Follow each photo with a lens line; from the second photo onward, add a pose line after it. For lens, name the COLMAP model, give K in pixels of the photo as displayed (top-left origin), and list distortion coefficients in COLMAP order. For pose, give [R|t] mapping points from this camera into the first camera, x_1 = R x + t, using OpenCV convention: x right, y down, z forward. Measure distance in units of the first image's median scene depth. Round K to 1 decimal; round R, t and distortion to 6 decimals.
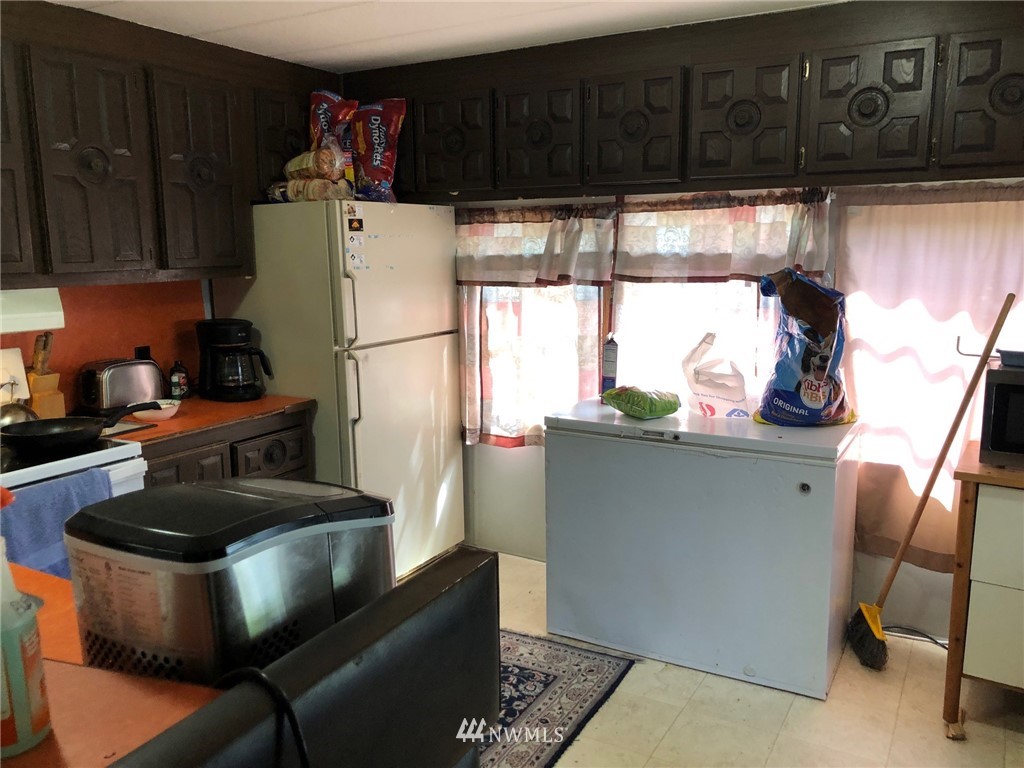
lens RADIAL K [[841.9, 0, 512.0], [0, 841.9, 384.0], [0, 0, 1]] dist [0.002434, 0.000089]
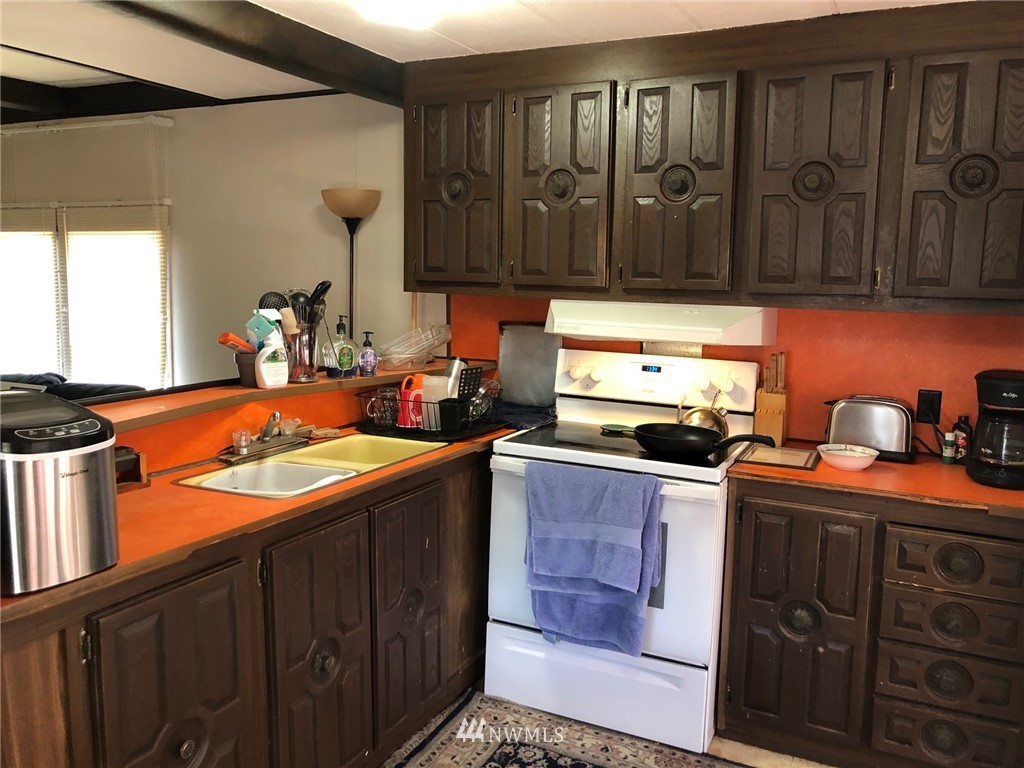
lens RADIAL K [[841.9, 0, 512.0], [0, 841.9, 384.0], [0, 0, 1]] dist [0.002434, 0.000089]
pose [[0.023720, 0.148695, -0.988599, 0.709072], [-0.184108, 0.972613, 0.141873, -0.173376], [0.982620, 0.178643, 0.050446, 1.016130]]
